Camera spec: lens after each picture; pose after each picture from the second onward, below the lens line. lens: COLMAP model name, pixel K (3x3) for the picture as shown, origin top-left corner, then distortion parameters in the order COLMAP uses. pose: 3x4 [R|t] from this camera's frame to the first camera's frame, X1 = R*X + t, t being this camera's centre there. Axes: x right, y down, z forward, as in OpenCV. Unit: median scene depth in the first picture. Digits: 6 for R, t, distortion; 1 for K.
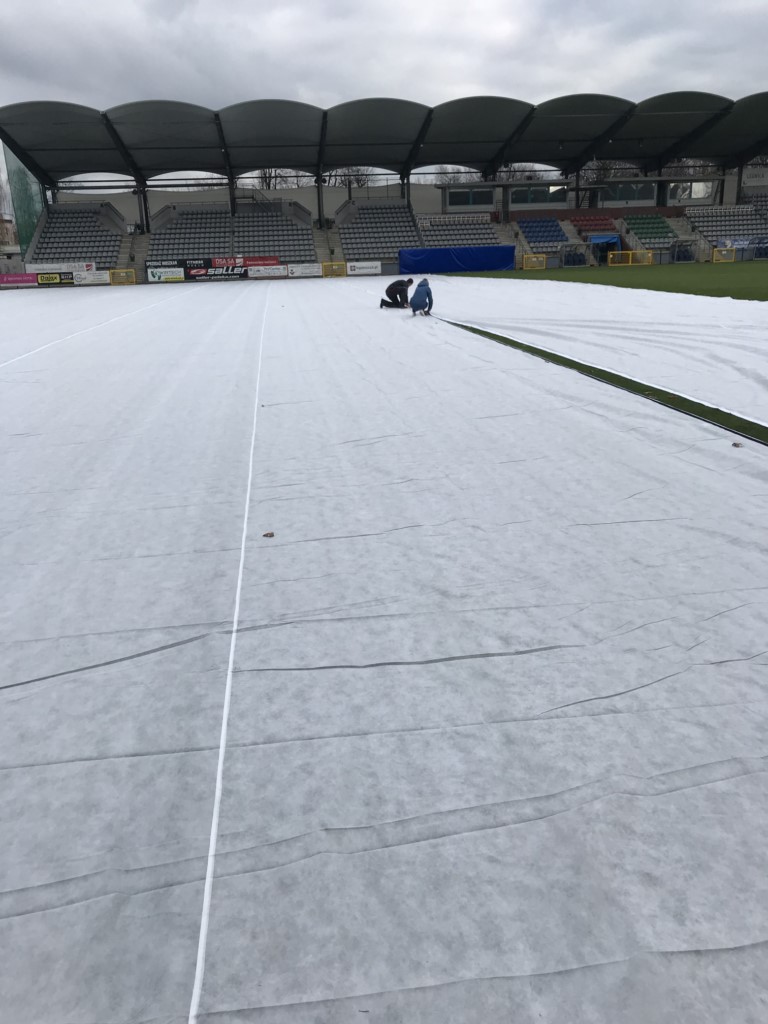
lens RADIAL K [[832.6, 0, 389.3], [0, 832.6, 512.6], [0, 0, 1]] dist [0.020234, -0.034643]
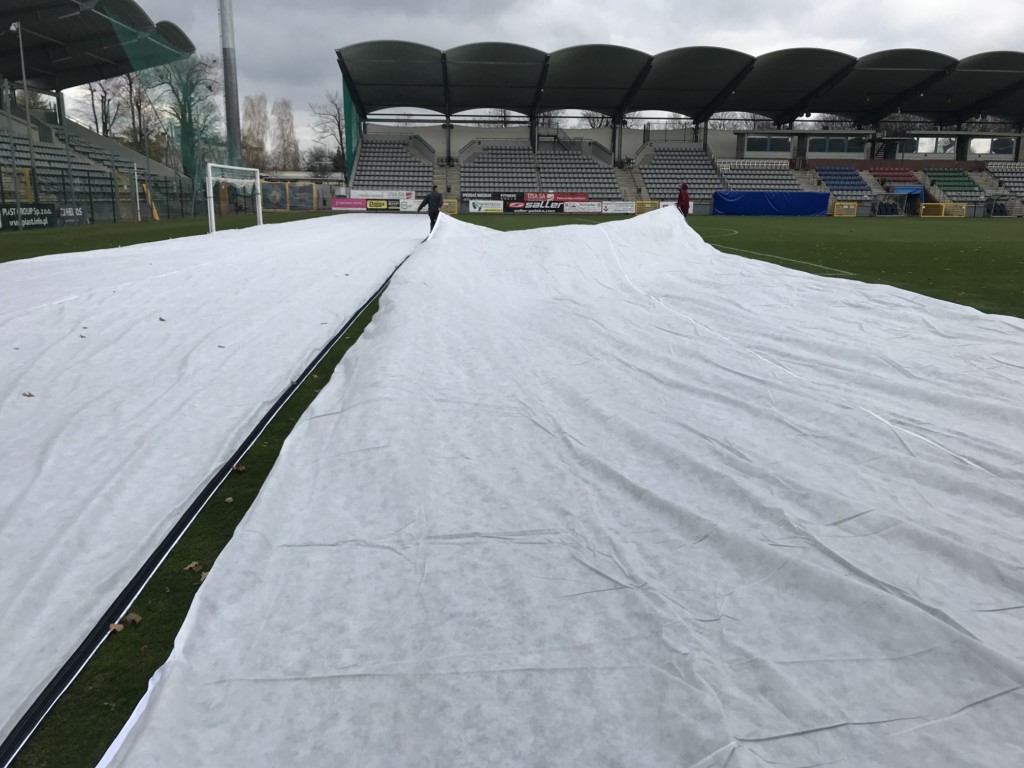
lens RADIAL K [[832.6, 0, 513.5], [0, 832.6, 404.6], [0, 0, 1]] dist [0.020234, -0.034643]
pose [[0.996608, 0.058483, -0.057893, -0.140163], [-0.061422, 0.996840, -0.050366, 0.008654], [0.054765, 0.053751, 0.997051, -0.012361]]
